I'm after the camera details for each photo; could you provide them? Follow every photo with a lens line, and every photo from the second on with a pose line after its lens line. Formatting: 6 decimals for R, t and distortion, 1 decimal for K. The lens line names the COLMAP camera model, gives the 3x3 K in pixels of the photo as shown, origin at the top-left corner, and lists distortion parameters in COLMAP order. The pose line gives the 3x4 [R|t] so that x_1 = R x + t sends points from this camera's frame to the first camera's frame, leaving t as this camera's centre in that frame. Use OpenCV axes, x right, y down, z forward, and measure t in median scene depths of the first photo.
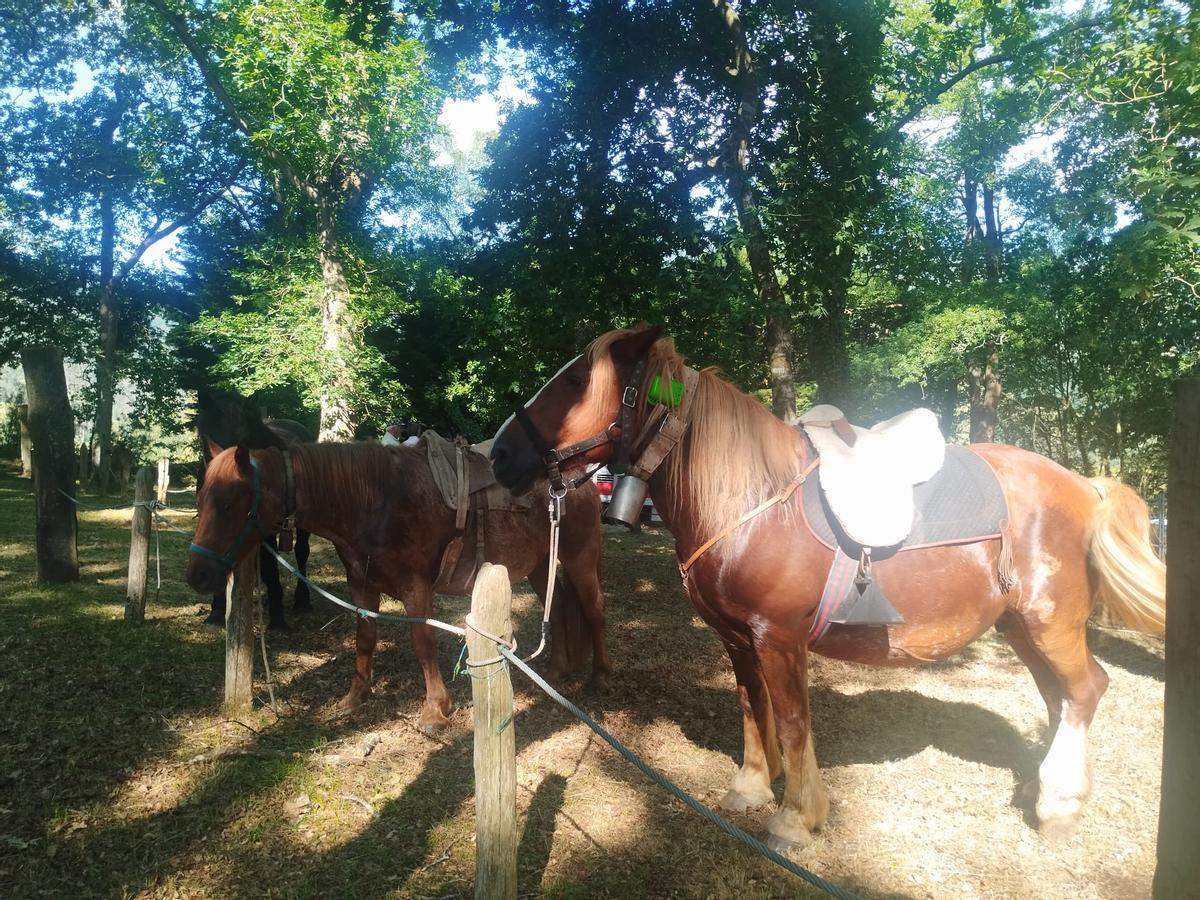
lens RADIAL K [[989.6, 0, 598.1], [0, 989.6, 454.7], [0, 0, 1]] dist [0.019675, -0.023837]
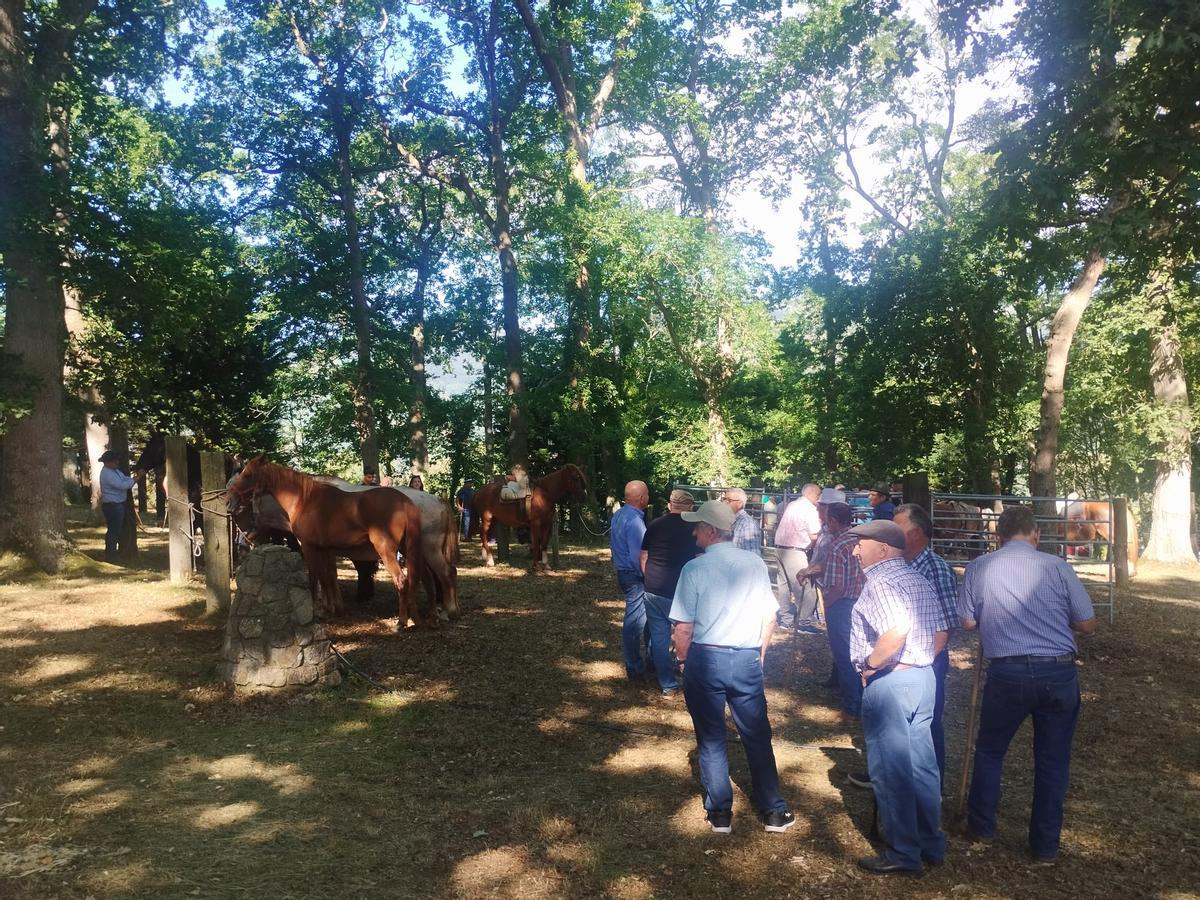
lens RADIAL K [[989.6, 0, 595.7], [0, 989.6, 454.2], [0, 0, 1]] dist [0.019675, -0.023837]
pose [[0.999241, -0.031768, -0.022524, -0.250266], [0.030435, 0.997897, -0.057236, -0.005597], [0.024295, 0.056507, 0.998107, -0.514782]]
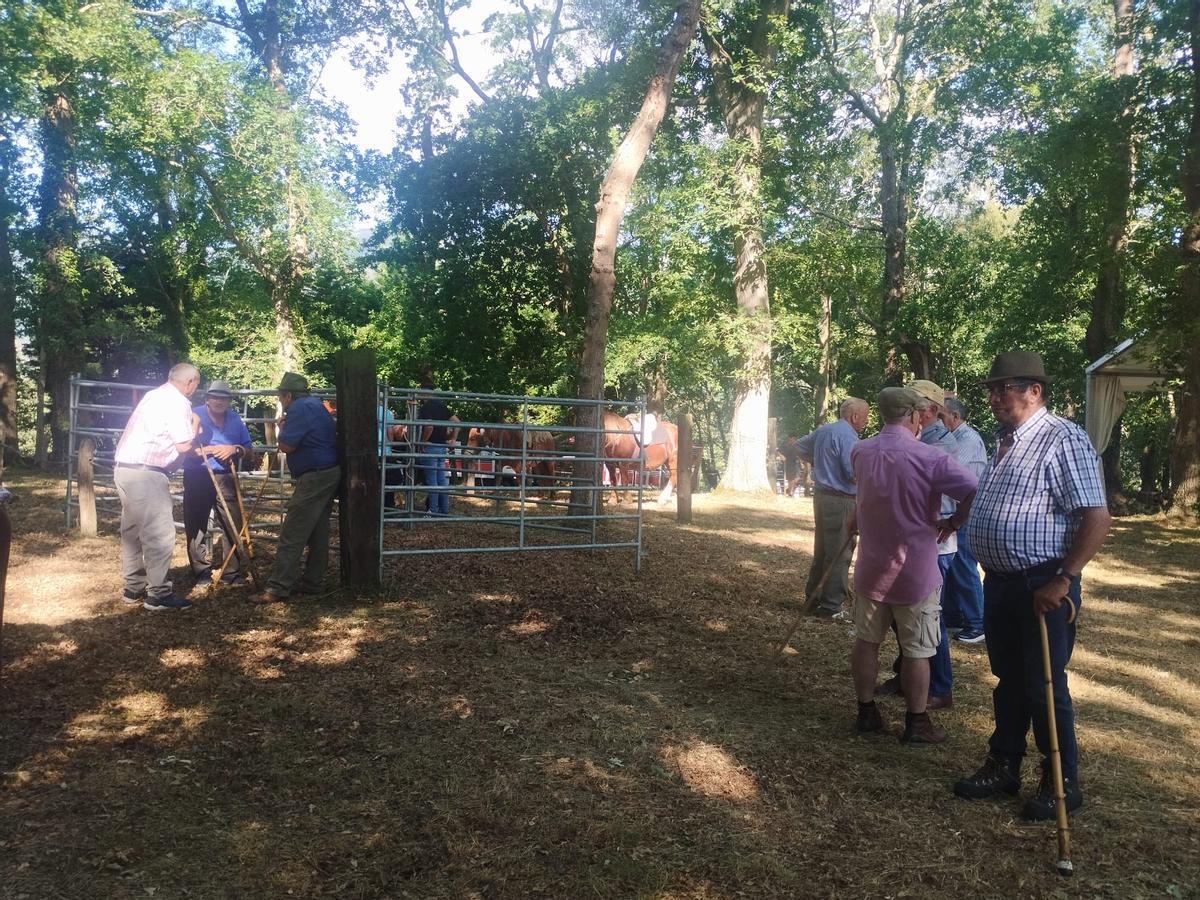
lens RADIAL K [[989.6, 0, 599.5], [0, 989.6, 449.0], [0, 0, 1]] dist [0.019675, -0.023837]
pose [[0.949679, -0.021907, 0.312457, -0.156175], [0.020170, 0.999758, 0.008790, 0.007155], [-0.312574, -0.002045, 0.949891, -0.382772]]
